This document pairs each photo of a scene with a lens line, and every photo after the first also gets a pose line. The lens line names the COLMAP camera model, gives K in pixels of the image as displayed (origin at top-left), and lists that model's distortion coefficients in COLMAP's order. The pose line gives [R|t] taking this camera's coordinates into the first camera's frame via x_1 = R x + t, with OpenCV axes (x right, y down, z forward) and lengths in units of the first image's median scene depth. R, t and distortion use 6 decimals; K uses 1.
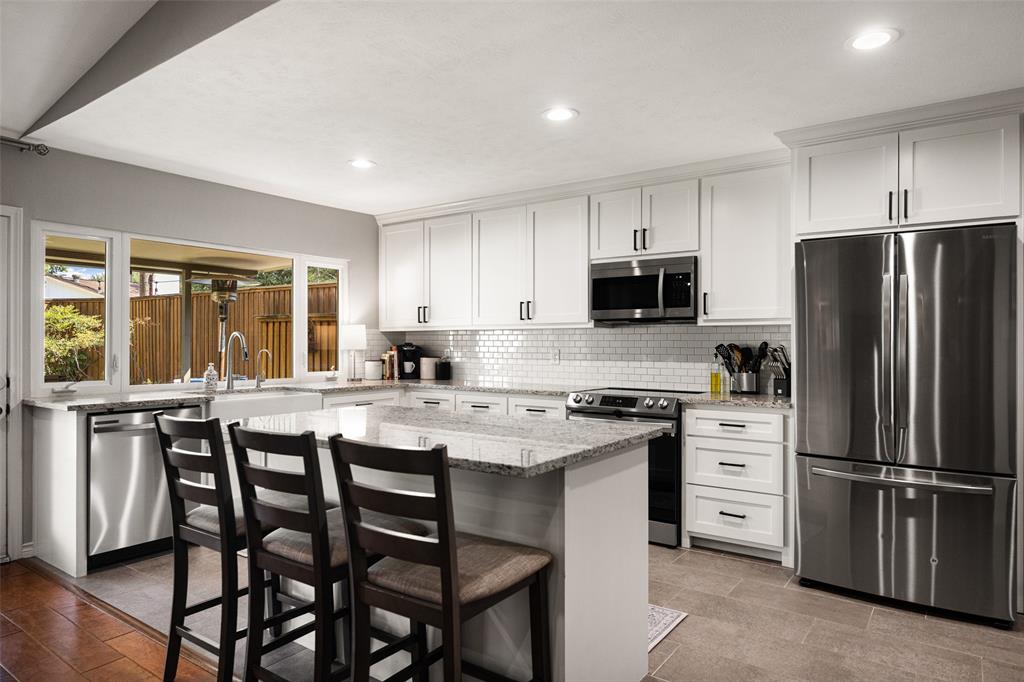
lens RADIAL K [[632.8, 0, 512.4], [0, 632.8, 342.9], [0, 0, 1]] dist [0.001606, 0.000947]
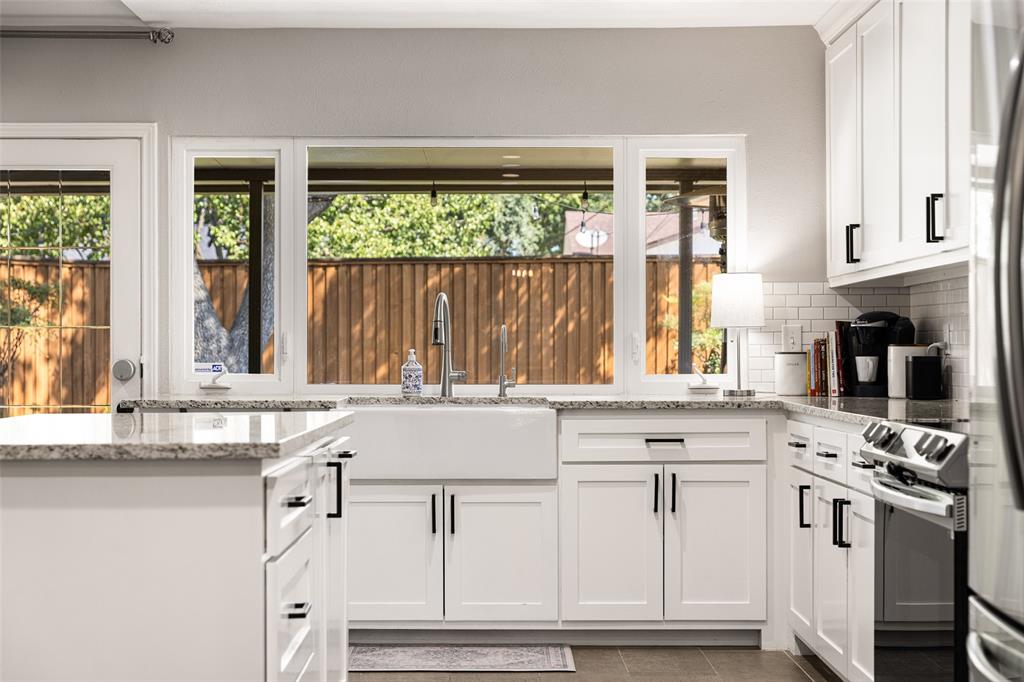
lens RADIAL K [[1588.1, 0, 508.7], [0, 1588.1, 346.9], [0, 0, 1]] dist [0.041734, 0.000000]
pose [[0.593559, -0.004307, -0.804779, 0.694733], [0.002166, 0.999991, -0.003754, 0.033755], [0.804788, 0.000485, 0.593563, 0.212335]]
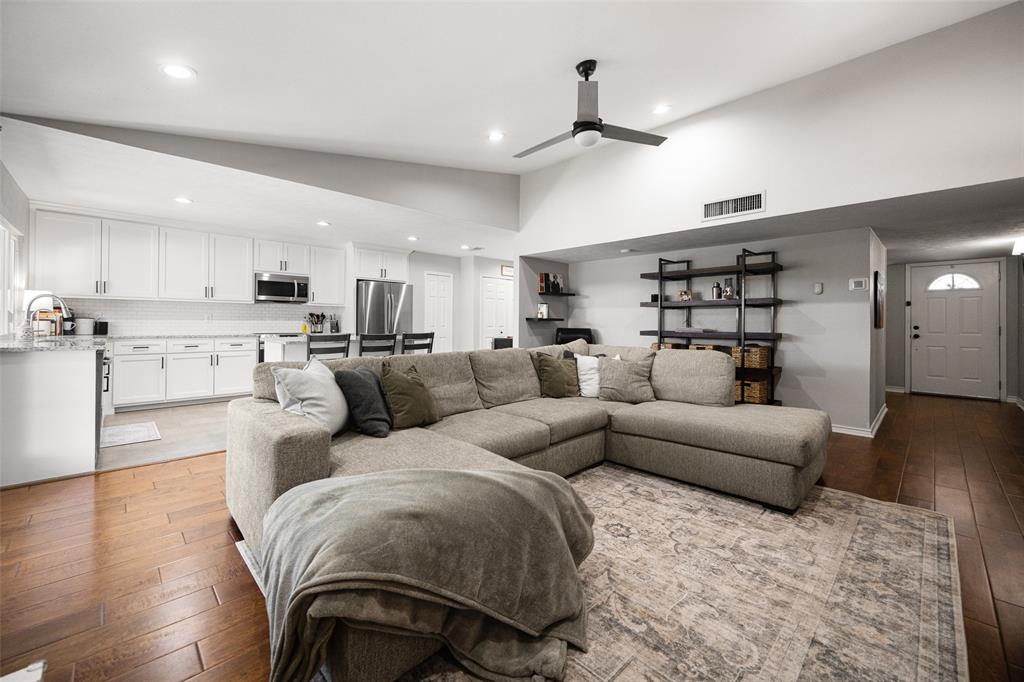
lens RADIAL K [[408.7, 0, 487.2], [0, 408.7, 320.0], [0, 0, 1]] dist [-0.001167, -0.000343]
pose [[0.208938, 0.006439, 0.977908, -0.996818], [-0.009452, 0.999945, -0.004565, 0.027685], [-0.977883, -0.008289, 0.208987, -0.012299]]
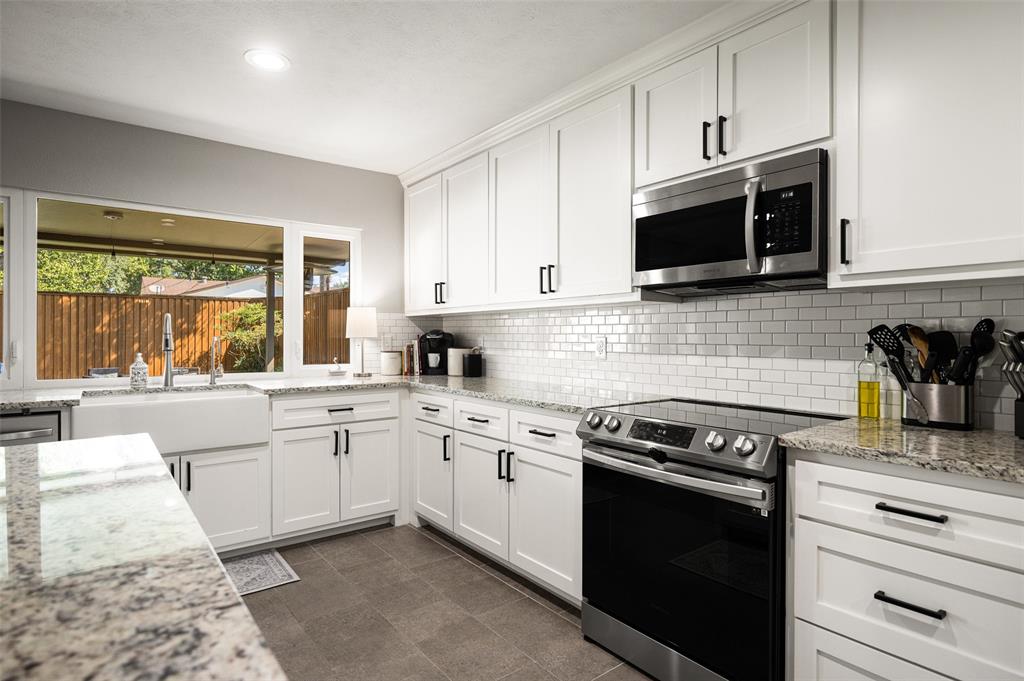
lens RADIAL K [[538.8, 0, 511.6], [0, 538.8, 338.1], [0, 0, 1]] dist [-0.003625, -0.000539]
pose [[0.959875, 0.001004, -0.280426, 0.153315], [0.000135, 0.999992, 0.004042, 0.009617], [0.280428, -0.003918, 0.959867, 0.463822]]
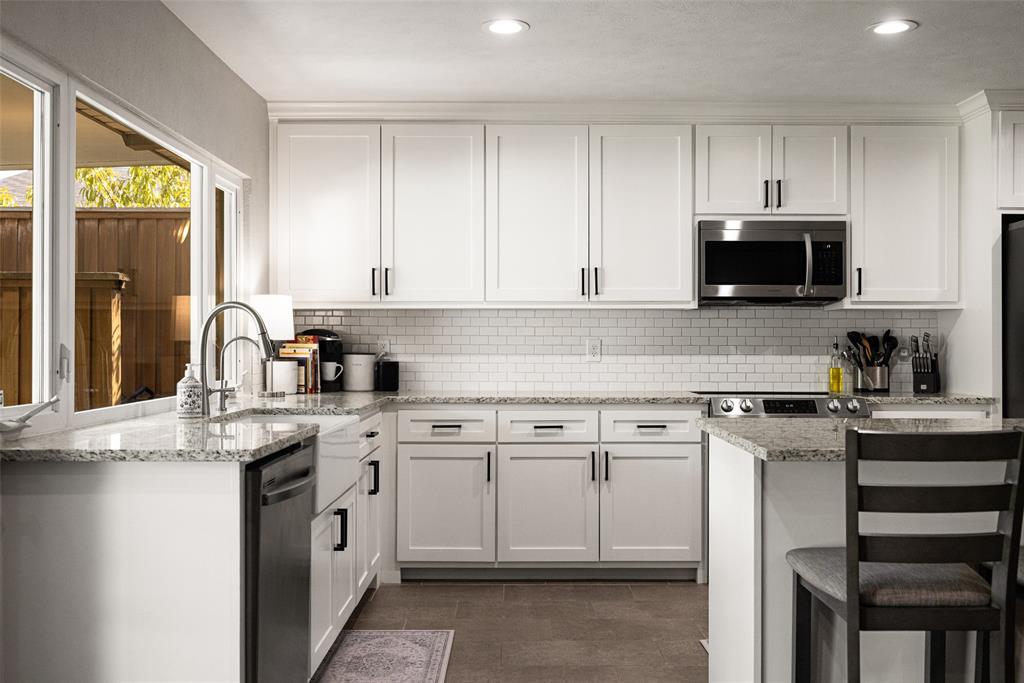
lens RADIAL K [[969.8, 0, 515.0], [0, 969.8, 343.9], [0, 0, 1]] dist [-0.017422, 0.000000]
pose [[0.813097, 0.000005, 0.582128, -0.678572], [-0.001329, 0.999997, 0.001848, 0.014275], [-0.582127, -0.002276, 0.813095, 0.221304]]
